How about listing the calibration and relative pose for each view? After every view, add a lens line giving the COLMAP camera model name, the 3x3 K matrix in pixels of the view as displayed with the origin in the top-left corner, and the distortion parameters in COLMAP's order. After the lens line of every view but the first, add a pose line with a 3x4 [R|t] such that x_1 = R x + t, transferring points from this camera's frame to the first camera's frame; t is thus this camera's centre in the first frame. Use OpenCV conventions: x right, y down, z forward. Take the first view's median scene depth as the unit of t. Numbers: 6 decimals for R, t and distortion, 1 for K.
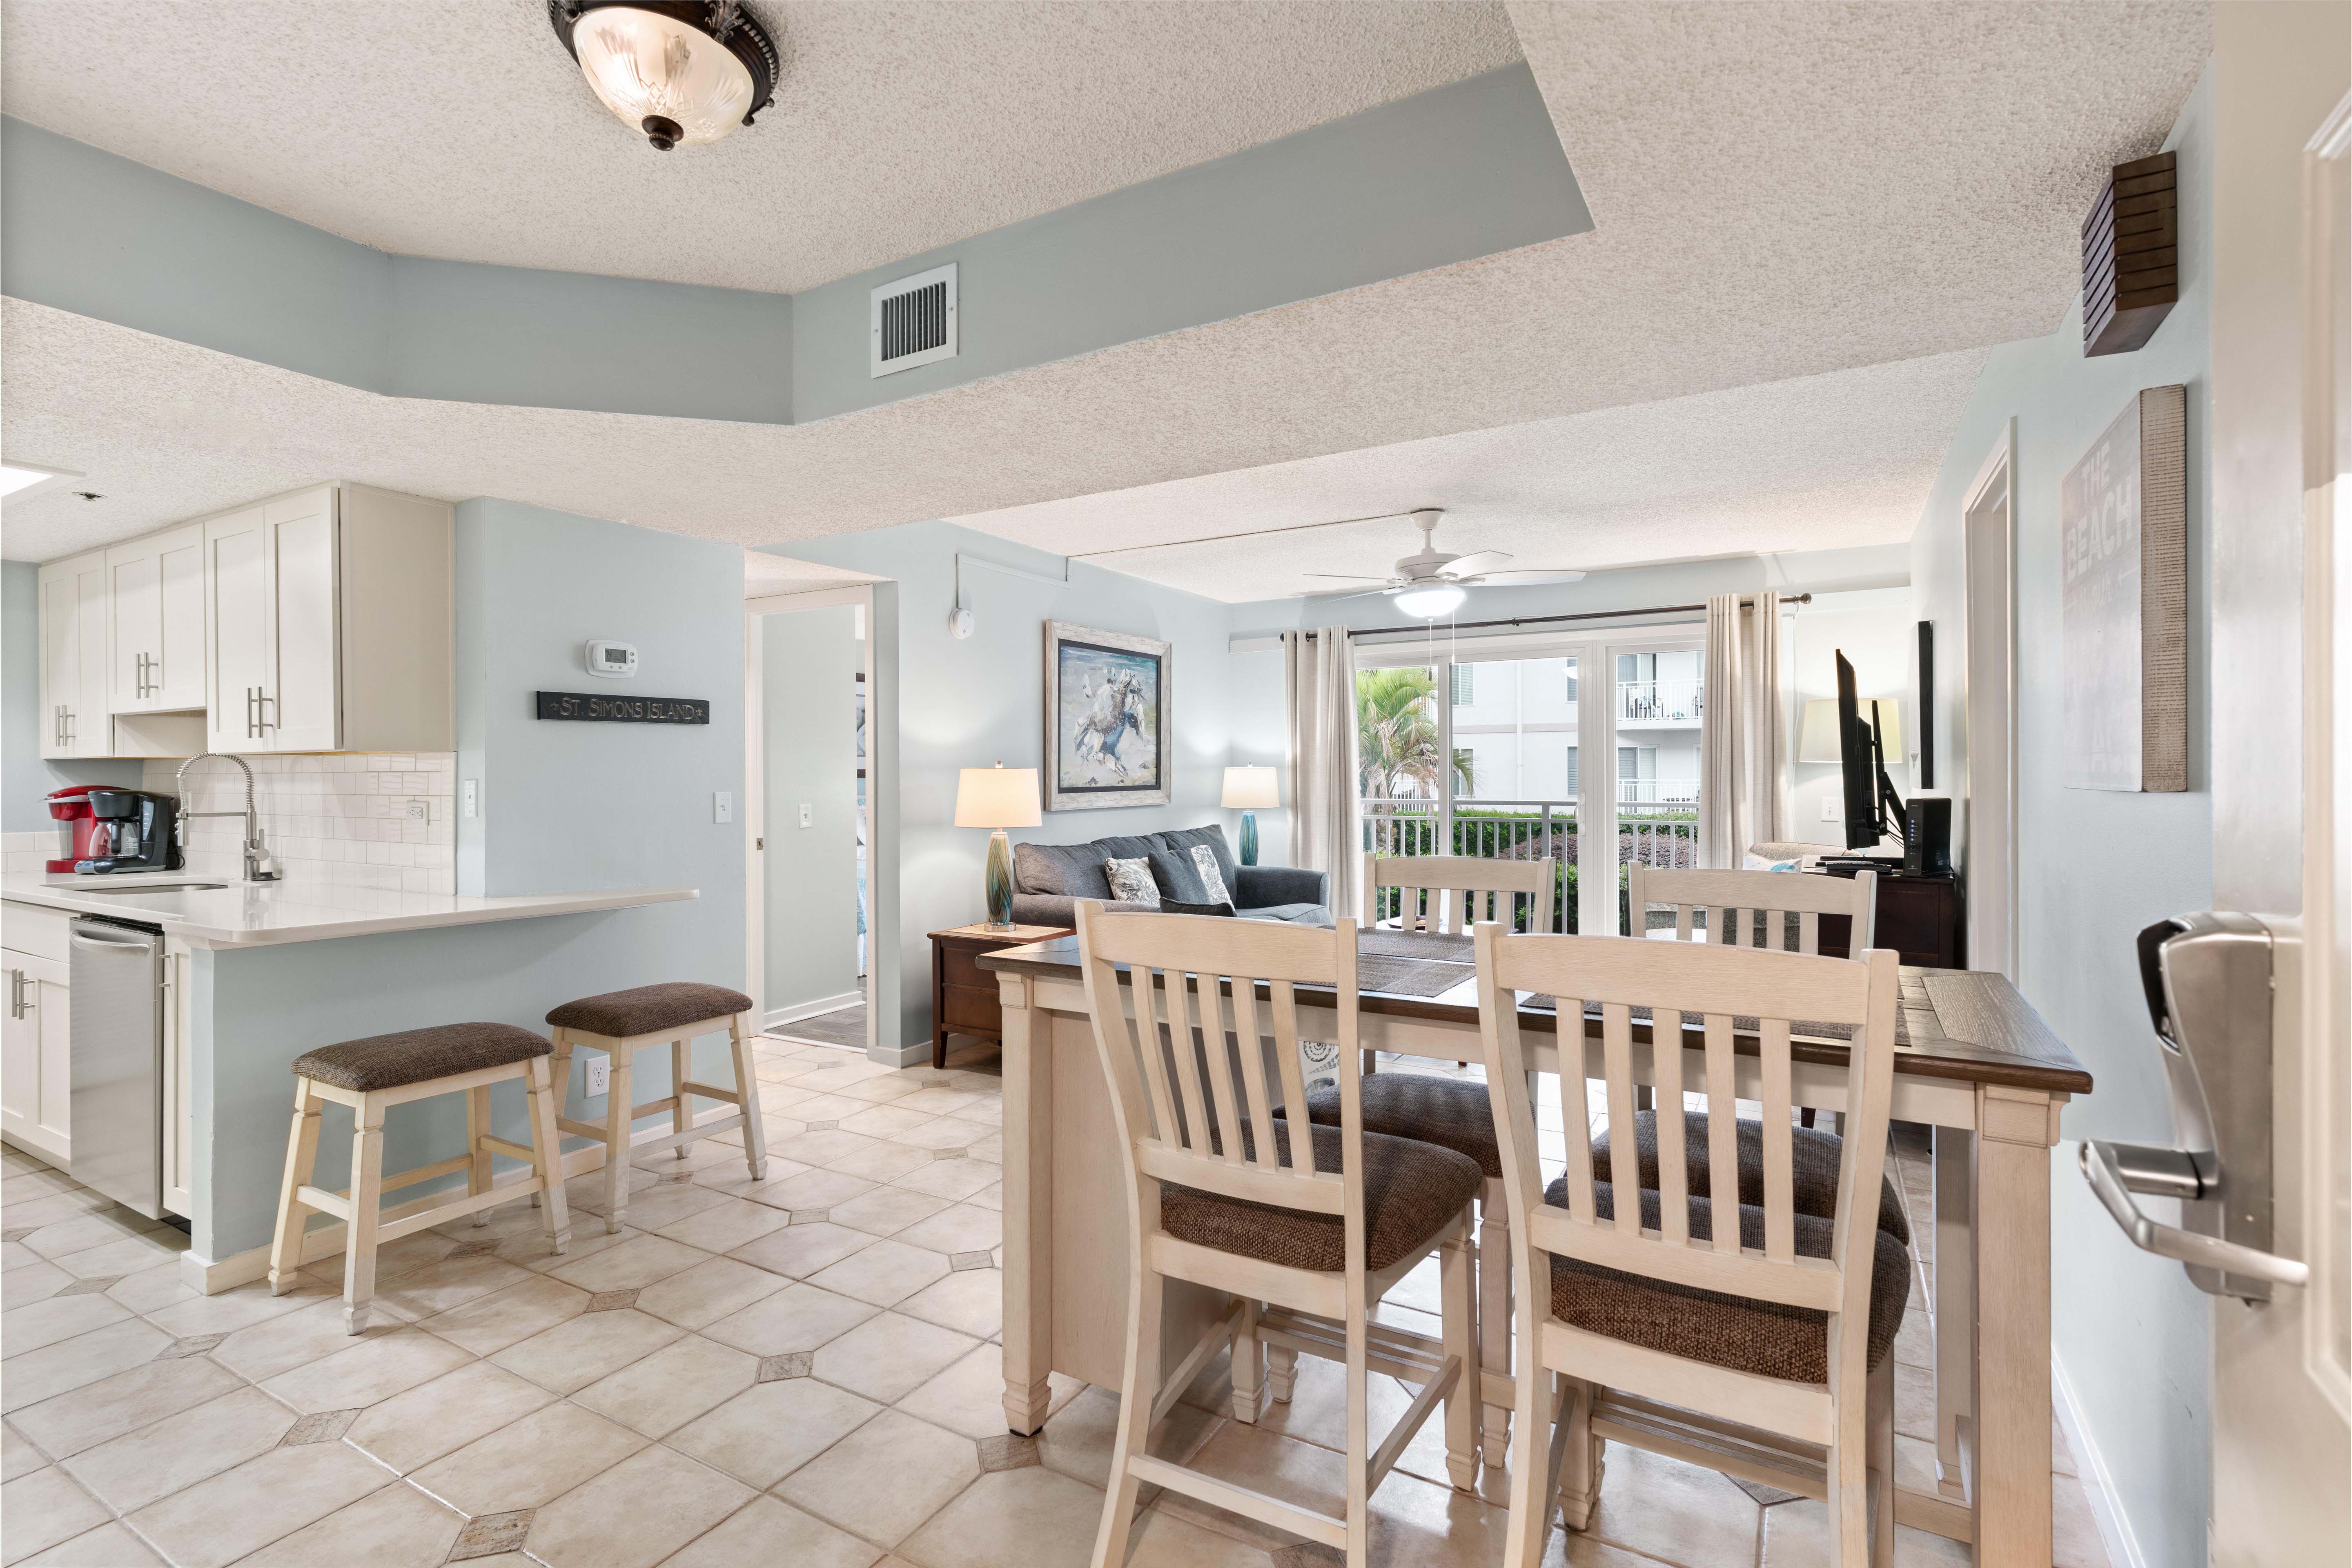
lens RADIAL K [[1103.1, 0, 1181.3], [0, 1103.1, 775.2], [0, 0, 1]] dist [-0.000915, 0.000924]
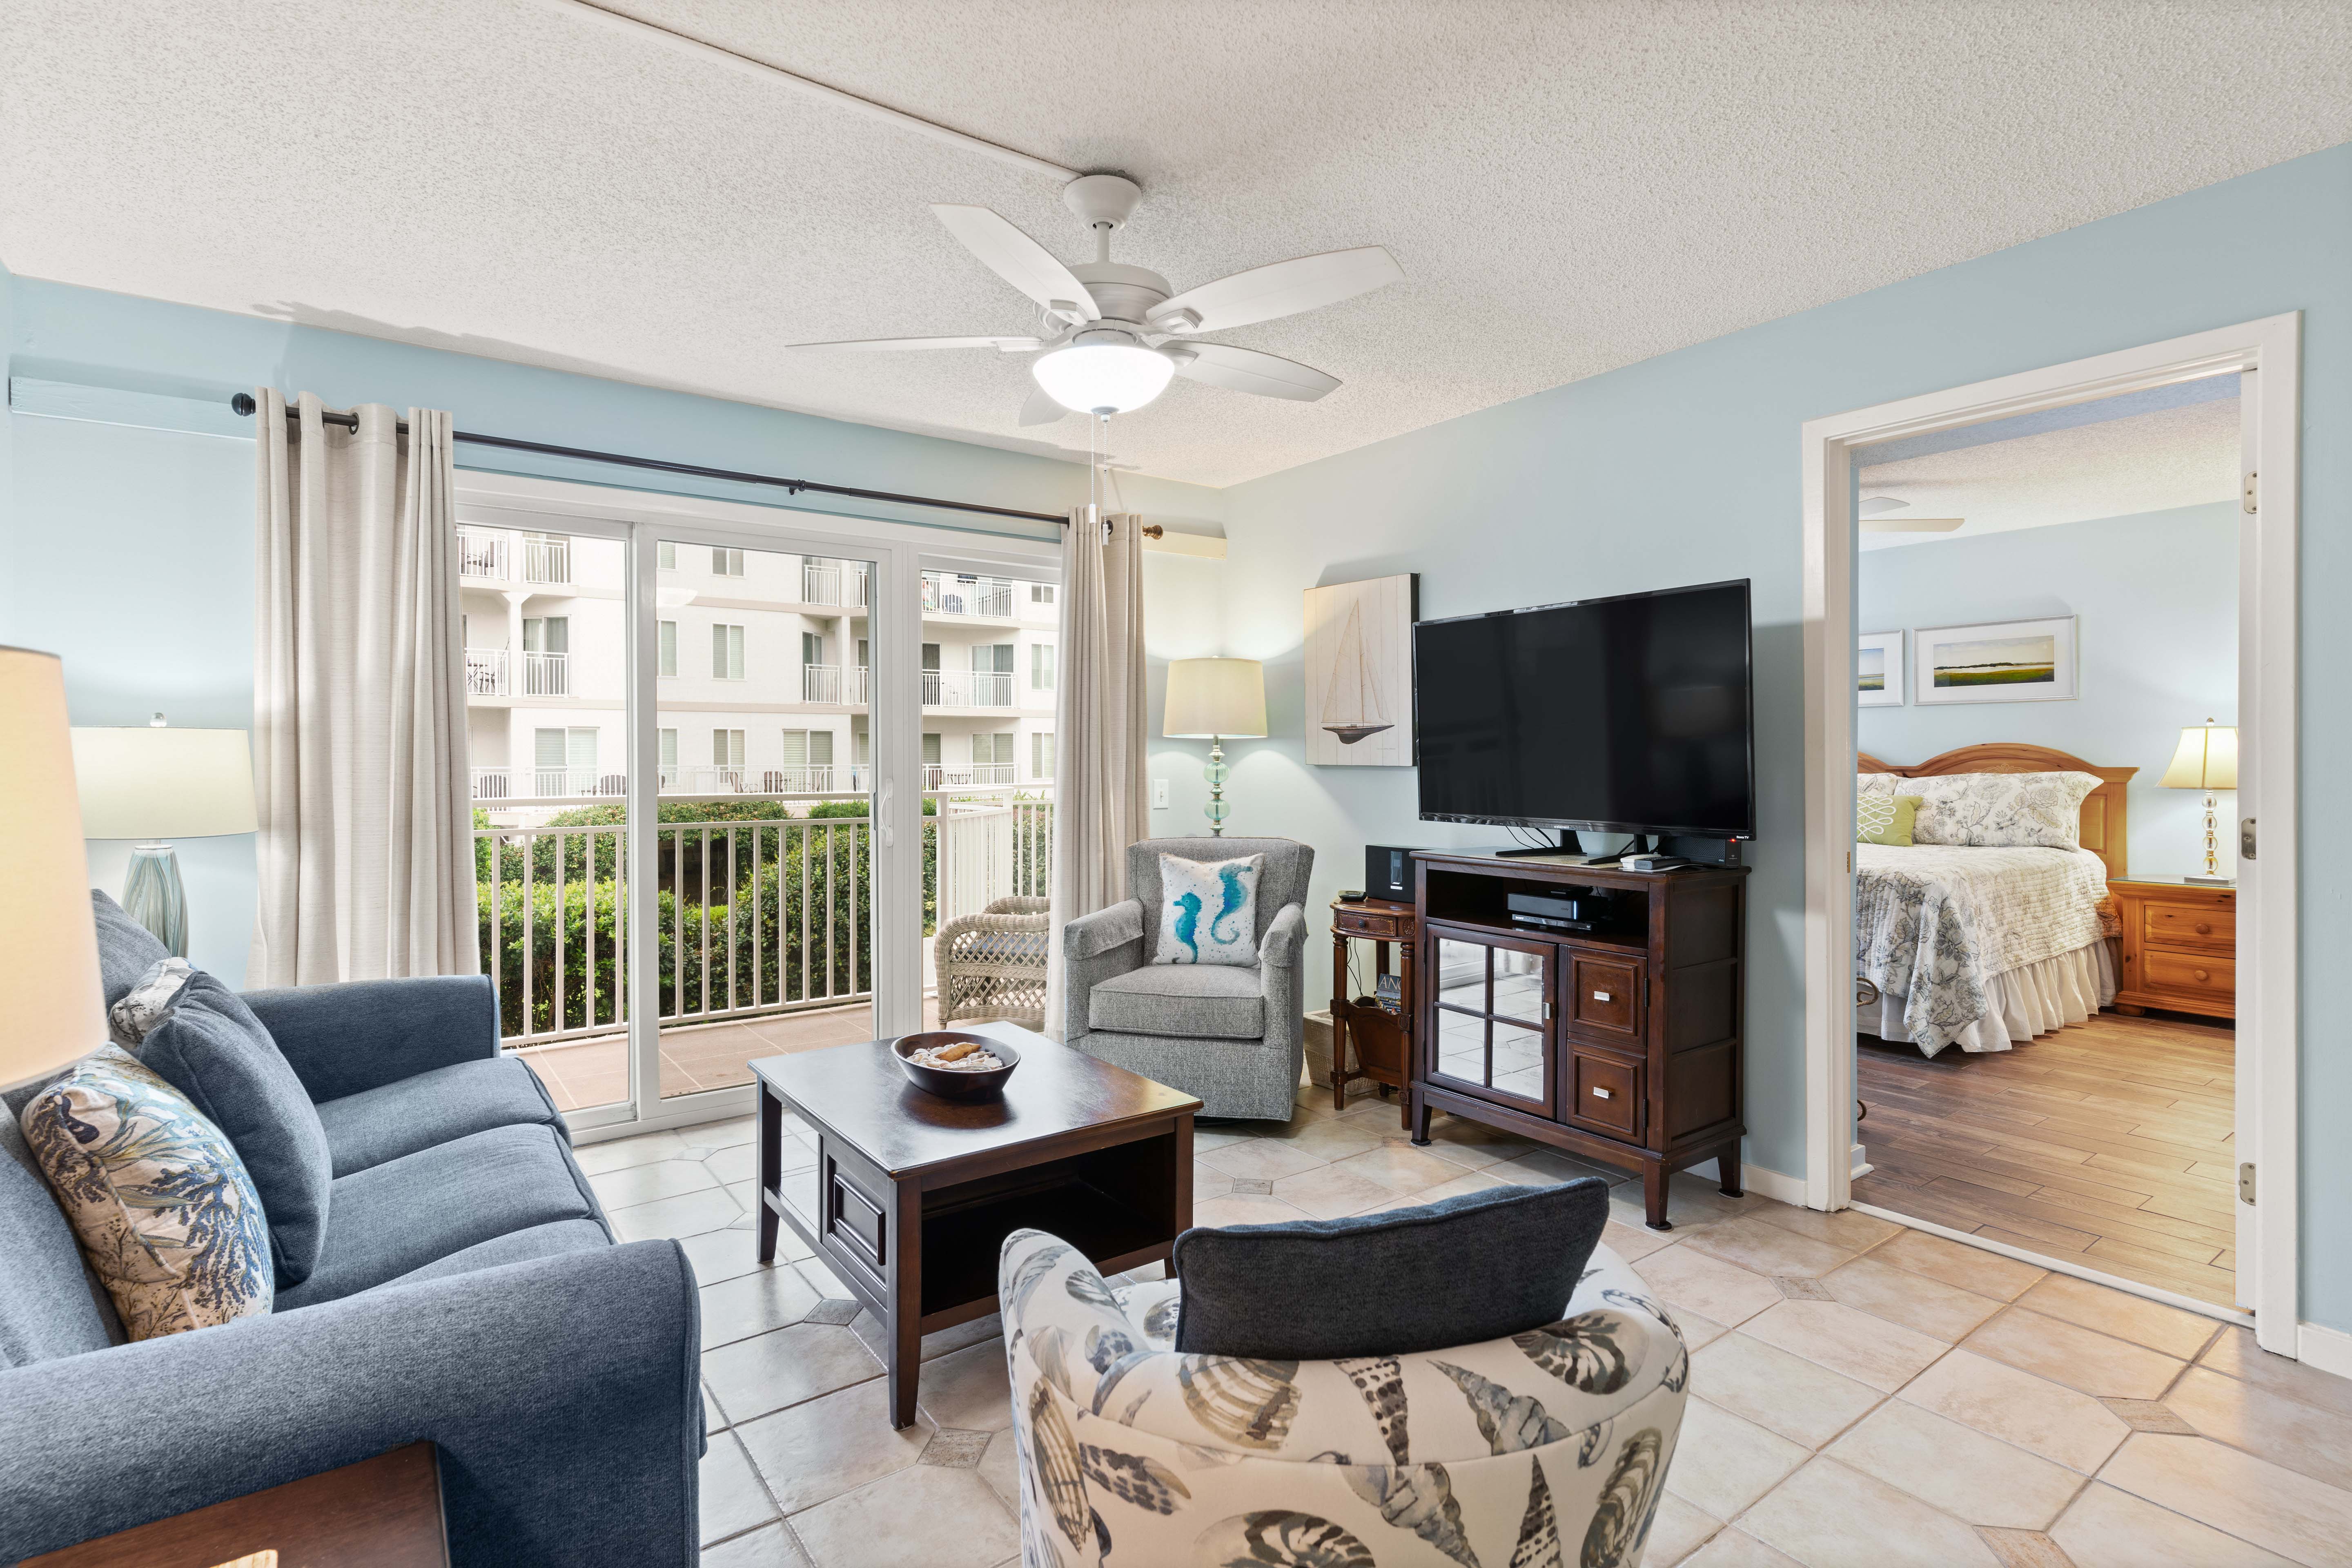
lens RADIAL K [[1103.1, 0, 1153.3], [0, 1103.1, 764.2], [0, 0, 1]] dist [-0.000915, 0.000924]
pose [[0.424728, -0.002323, 0.905318, -0.147791], [0.003931, 0.999992, 0.000722, 0.007153], [-0.905313, 0.003252, 0.424733, 0.604063]]
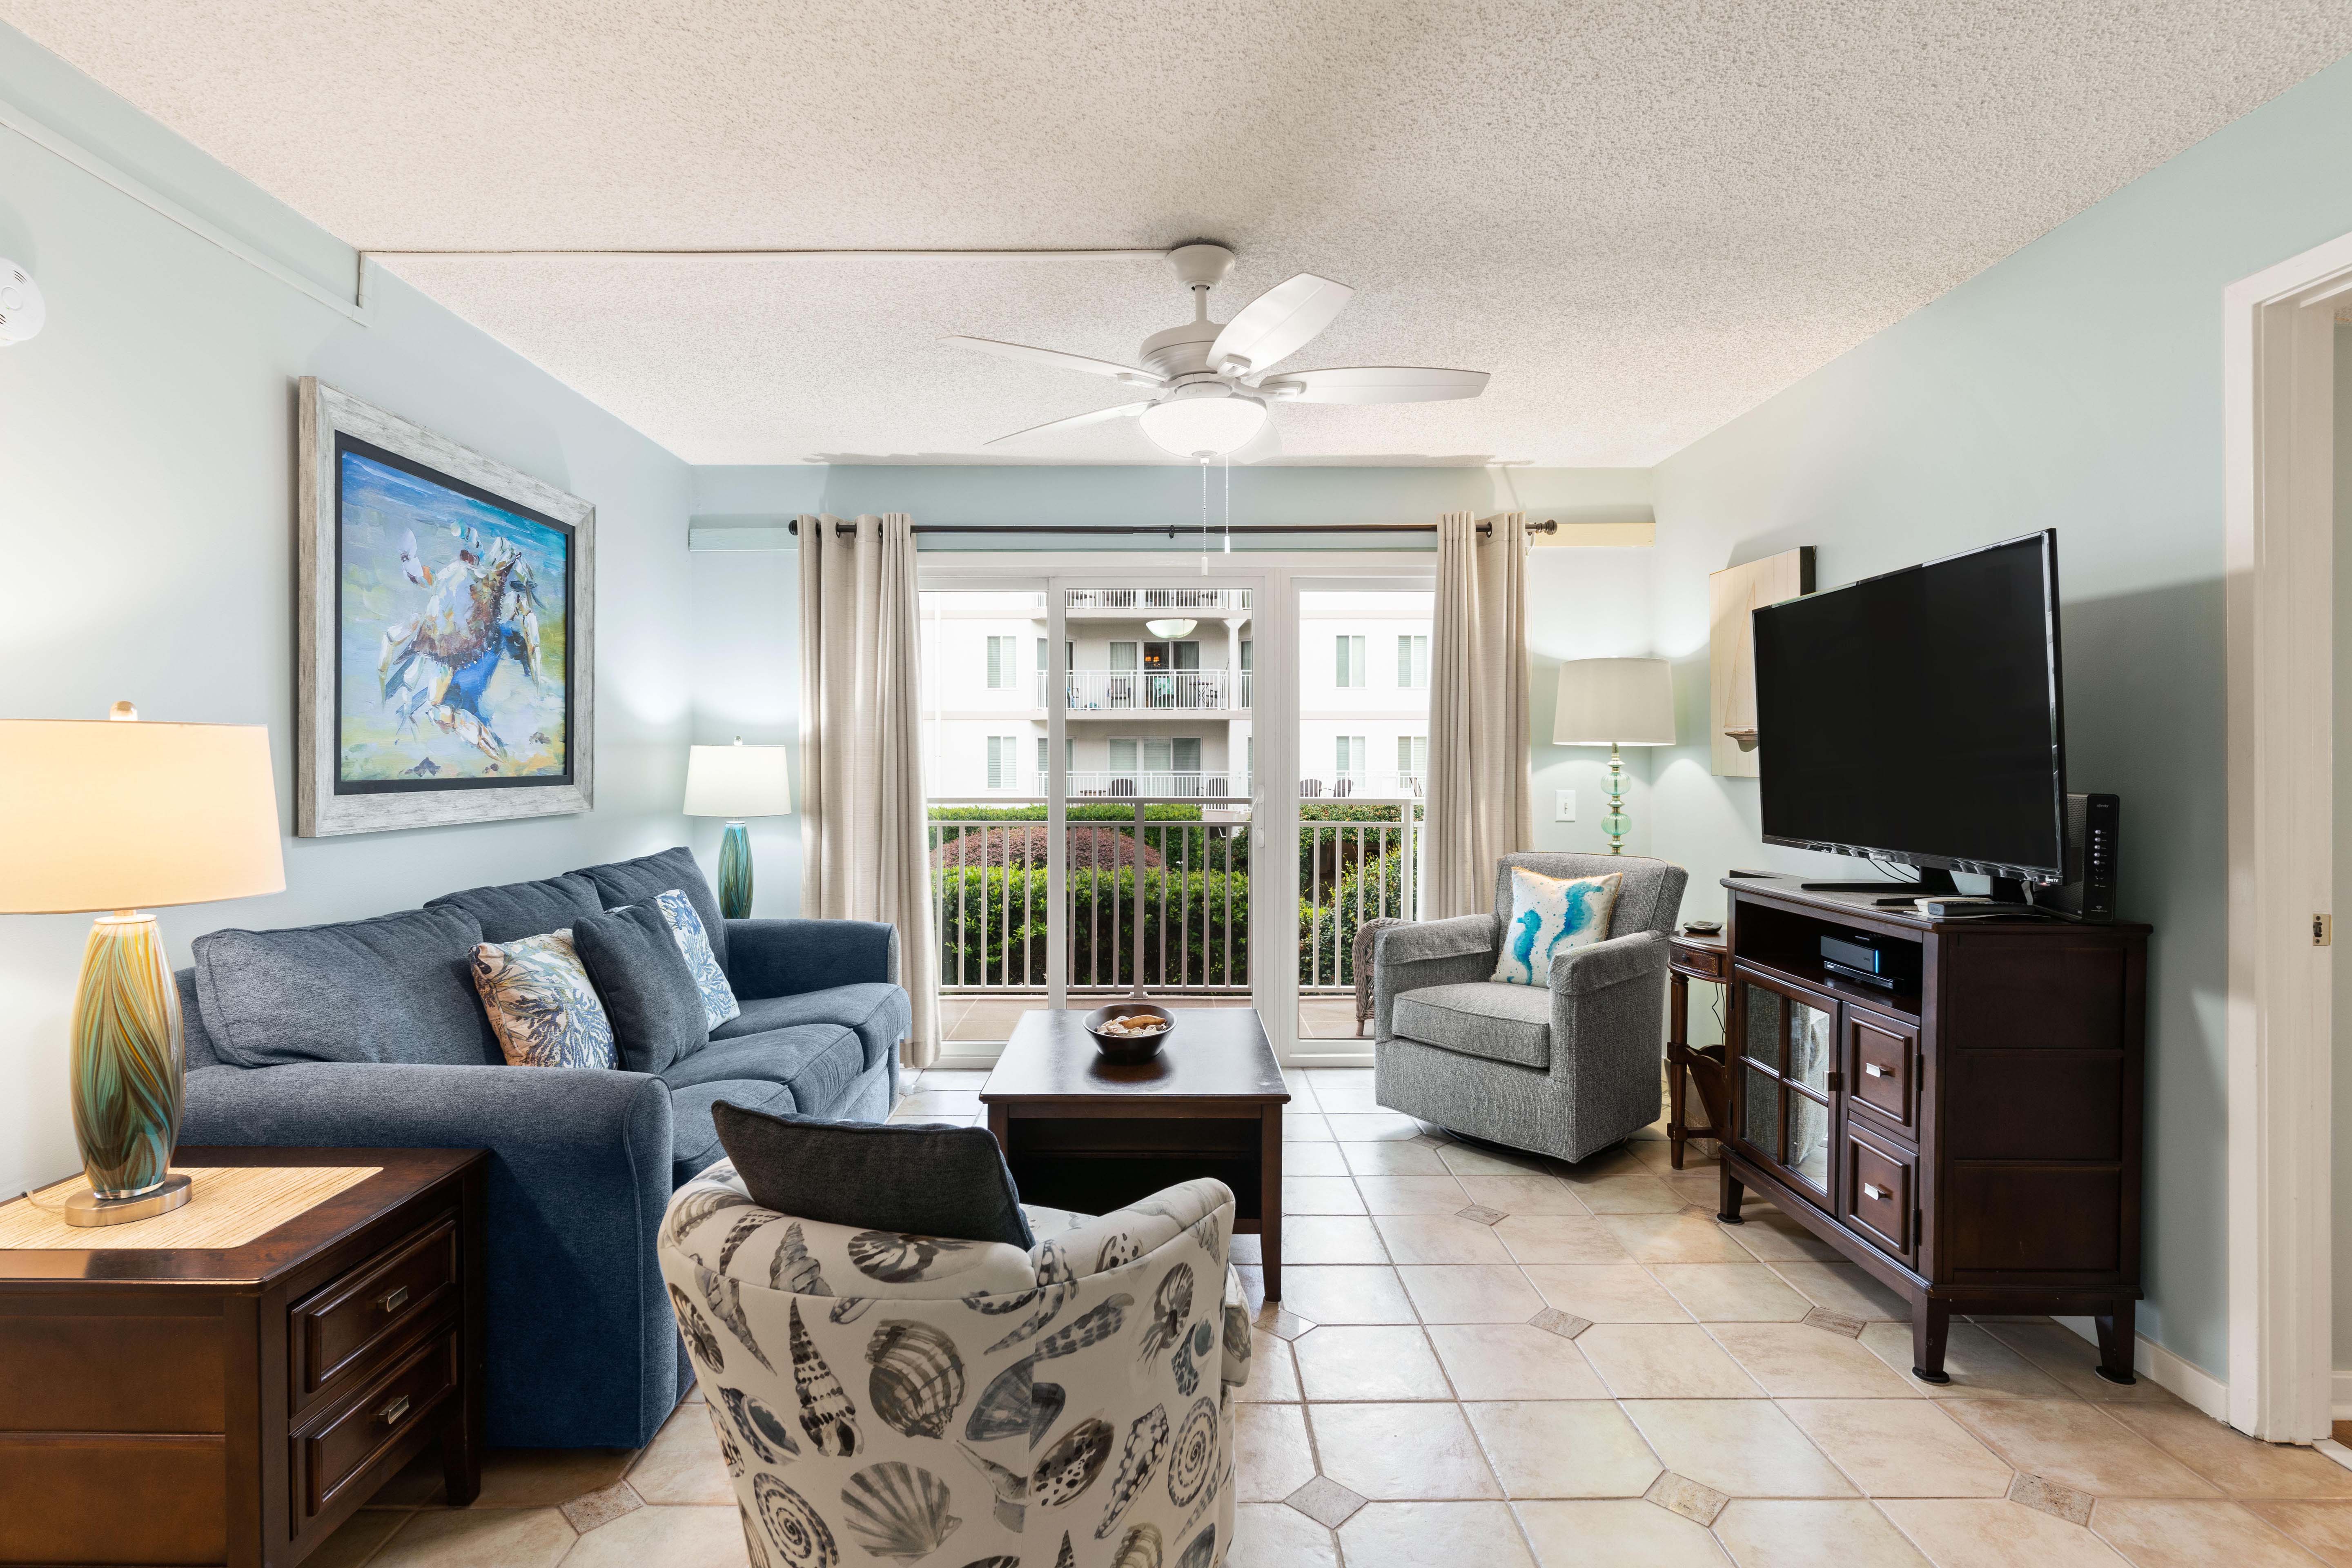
lens RADIAL K [[1103.1, 0, 1129.6], [0, 1103.1, 774.0], [0, 0, 1]] dist [-0.000915, 0.000924]
pose [[0.866039, 0.000113, 0.499977, -0.054989], [-0.002519, 0.999988, 0.004138, 0.005652], [-0.499971, -0.004843, 0.866029, 0.447045]]
